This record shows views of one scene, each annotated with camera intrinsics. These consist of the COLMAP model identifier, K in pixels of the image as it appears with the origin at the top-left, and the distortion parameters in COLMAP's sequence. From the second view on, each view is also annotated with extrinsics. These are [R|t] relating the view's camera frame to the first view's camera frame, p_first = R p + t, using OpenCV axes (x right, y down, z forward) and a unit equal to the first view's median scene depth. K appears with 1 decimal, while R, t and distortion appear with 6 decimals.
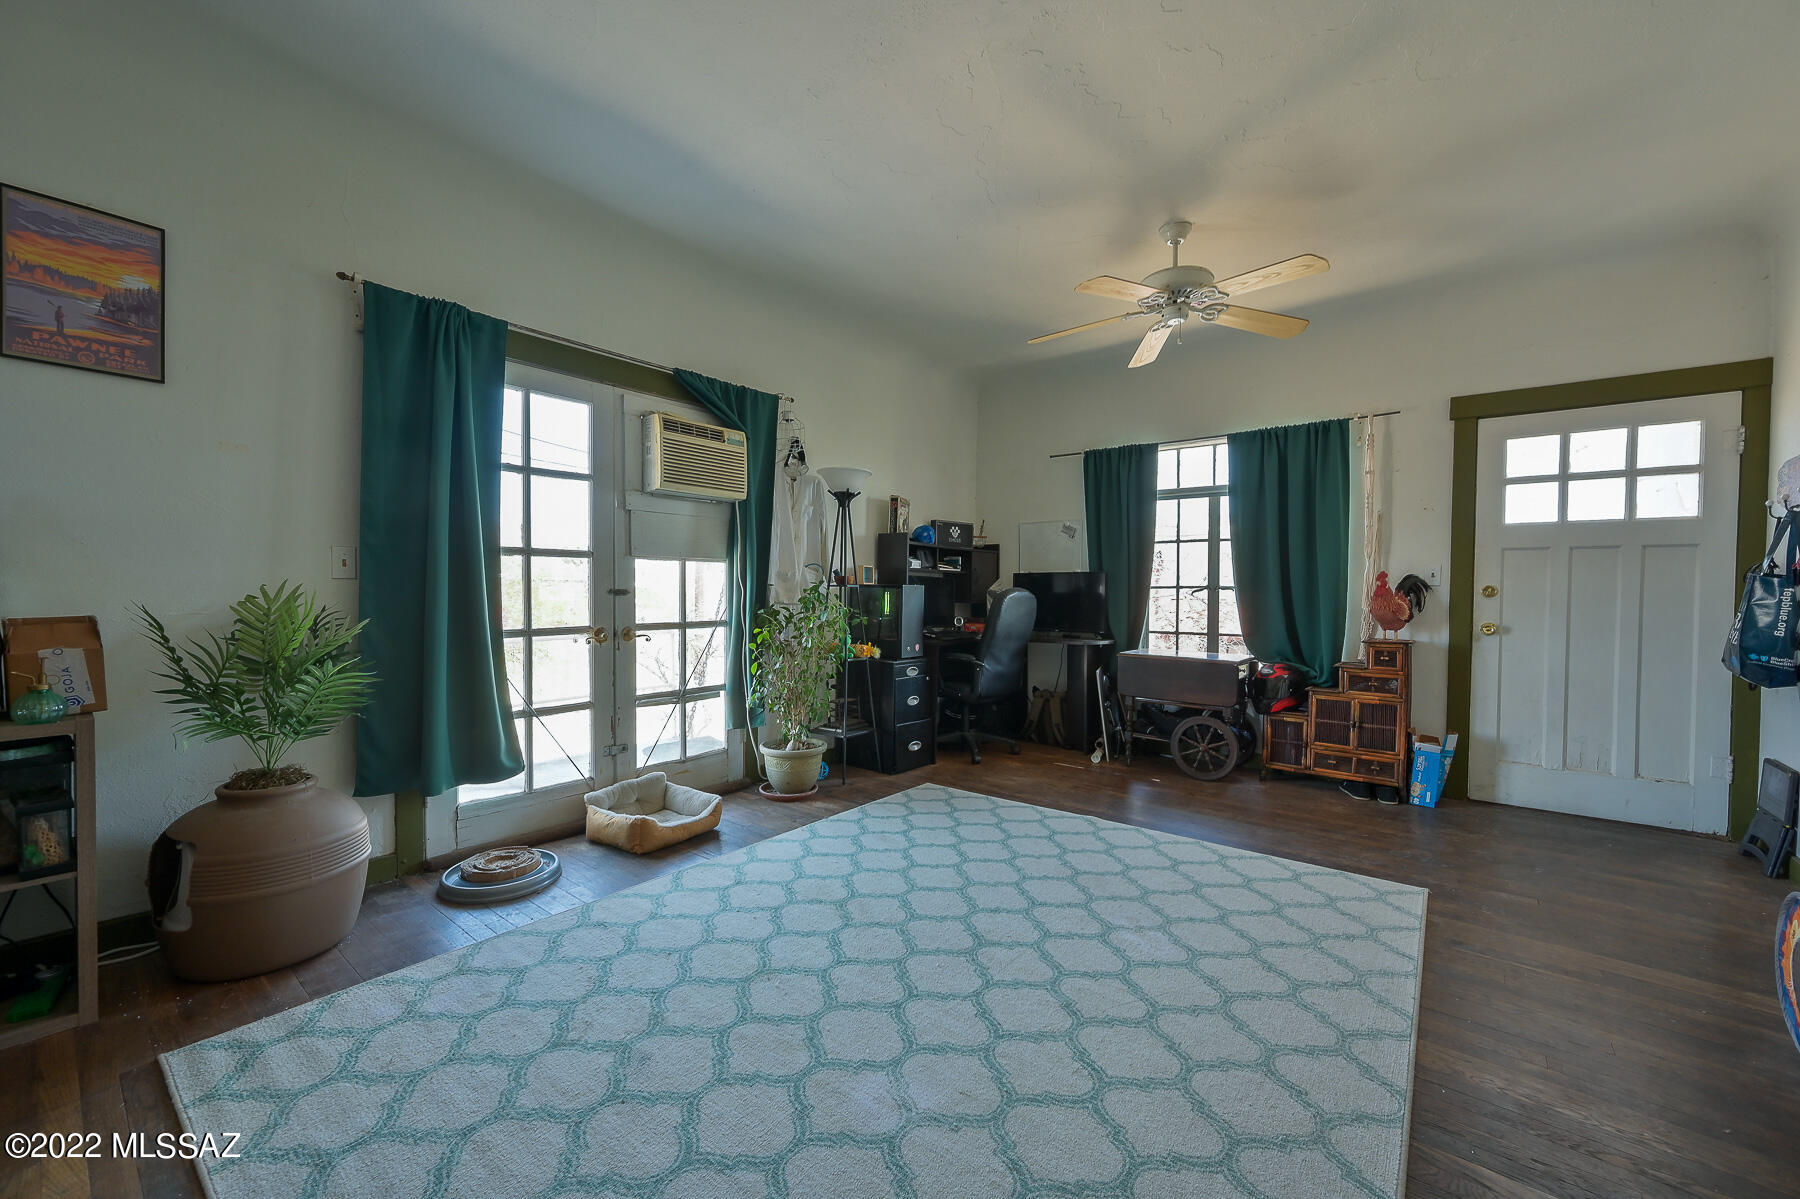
lens RADIAL K [[708.5, 0, 901.9], [0, 708.5, 602.4], [0, 0, 1]] dist [0.000073, -0.000592]
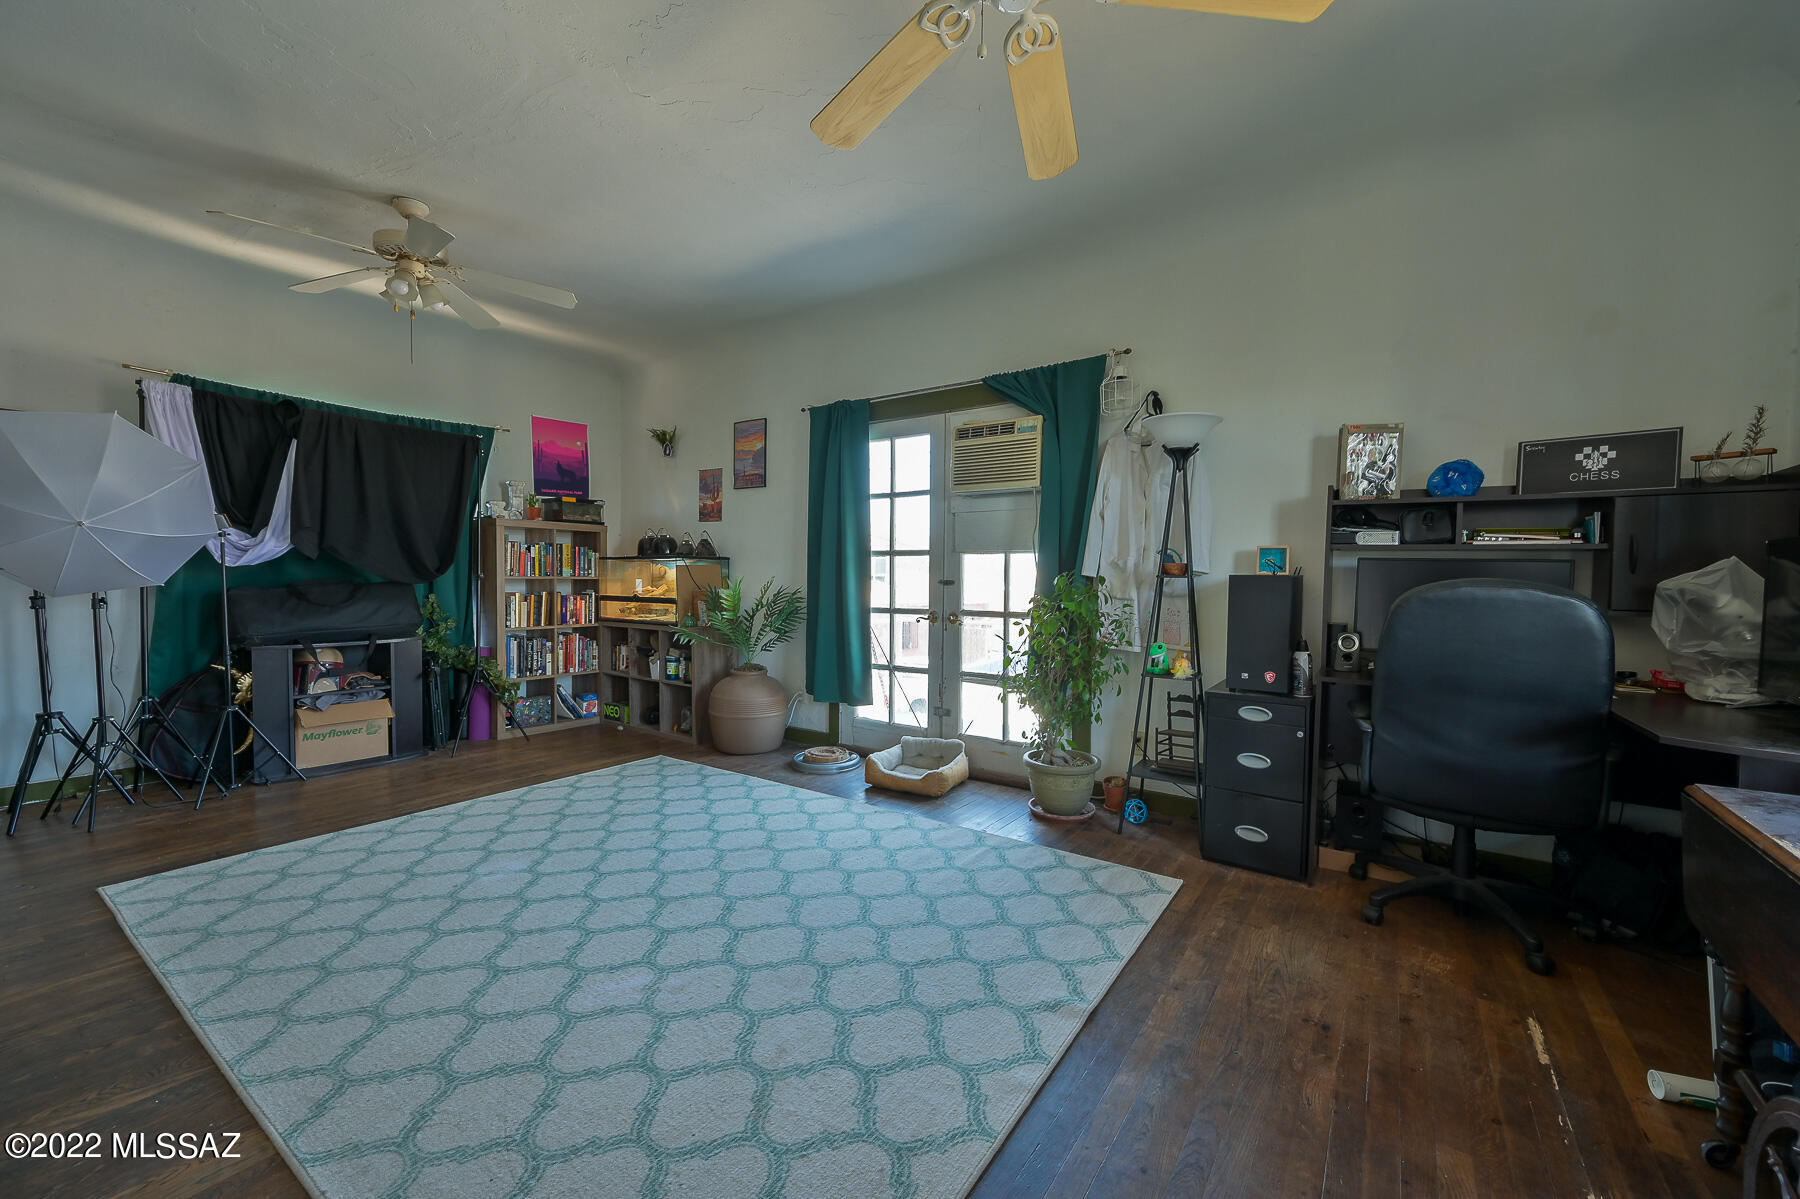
lens RADIAL K [[708.5, 0, 901.9], [0, 708.5, 602.4], [0, 0, 1]] dist [0.000073, -0.000592]
pose [[0.063285, 0.028177, -0.997598, 0.788780], [-0.028223, 0.999252, 0.026433, -0.010272], [0.997596, 0.026482, 0.064033, 0.835630]]
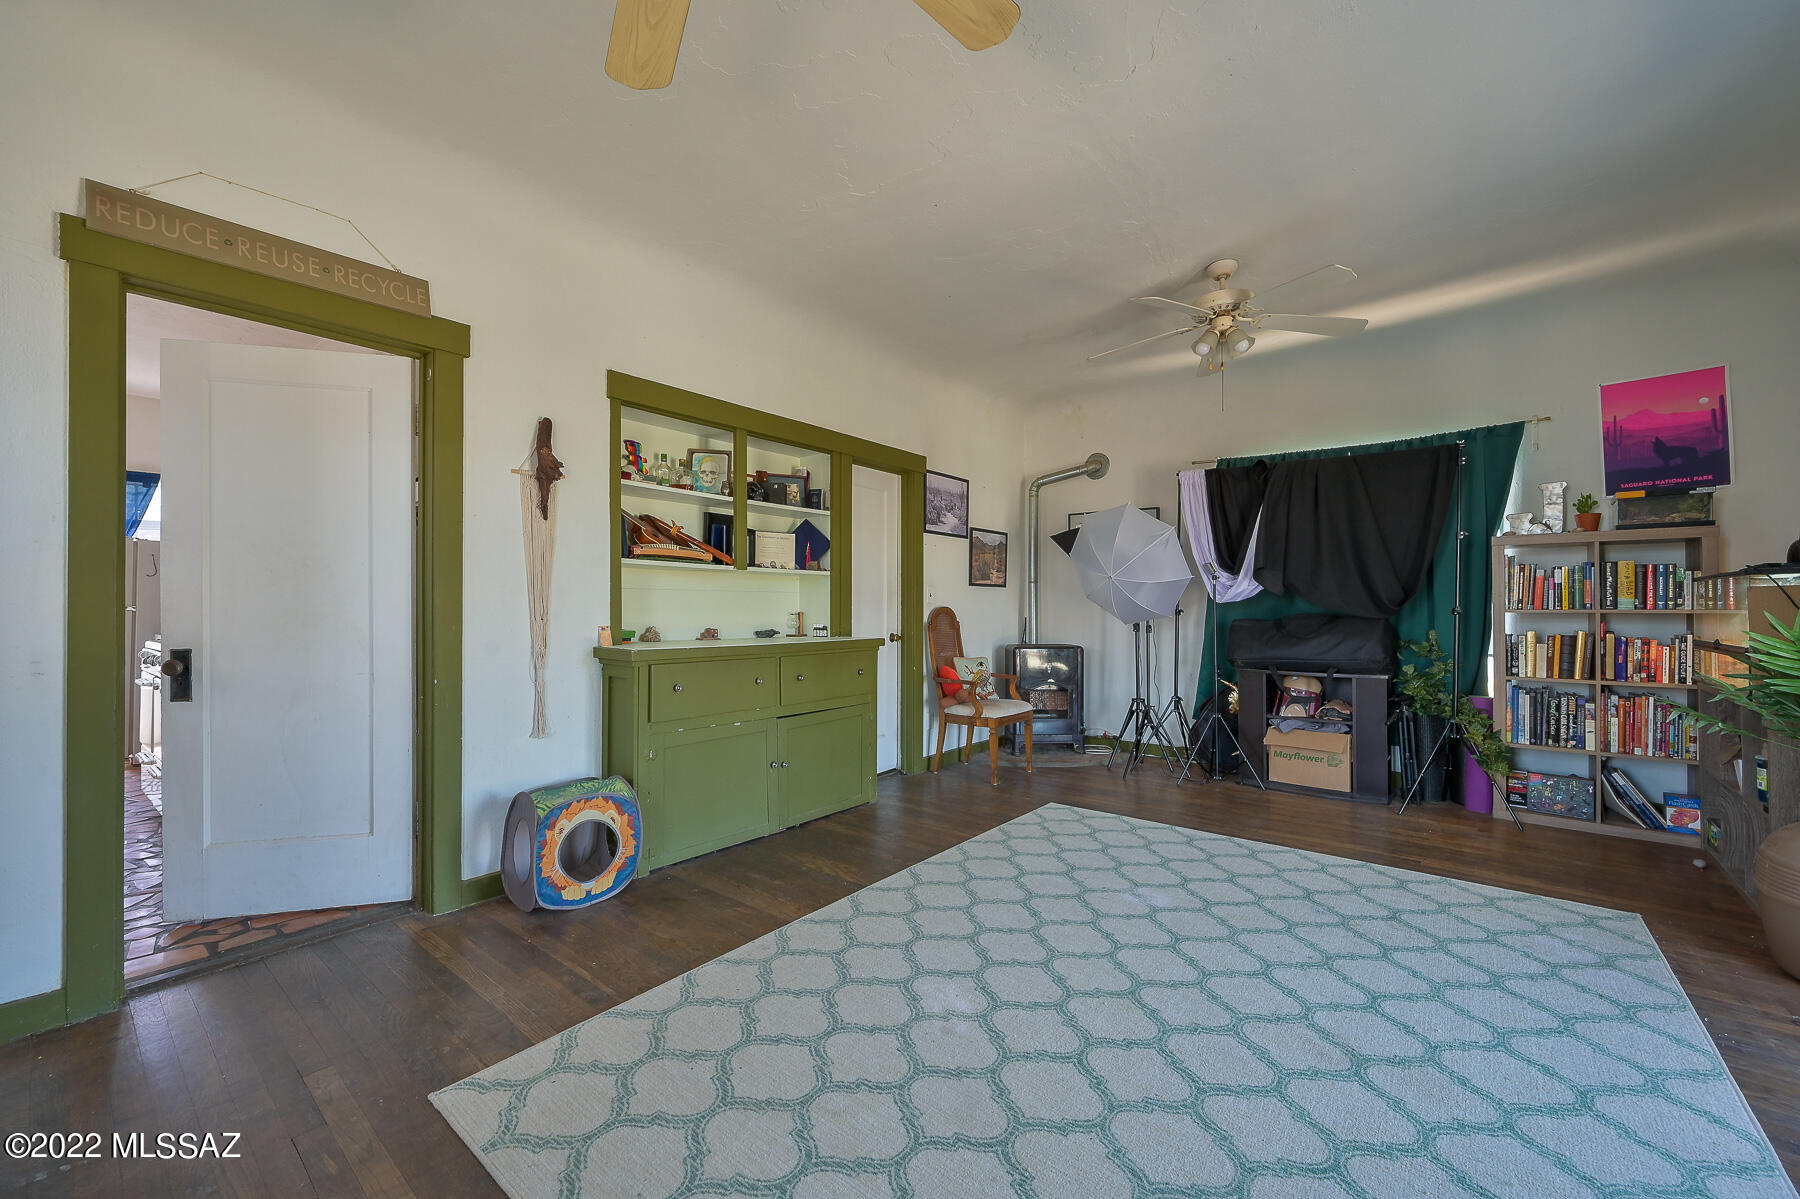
lens RADIAL K [[708.5, 0, 901.9], [0, 708.5, 602.4], [0, 0, 1]] dist [0.000073, -0.000592]
pose [[-0.999888, -0.007162, 0.013154, 0.259083], [-0.007011, 0.999910, 0.011465, -0.019754], [-0.013235, 0.011372, -0.999848, 1.242956]]
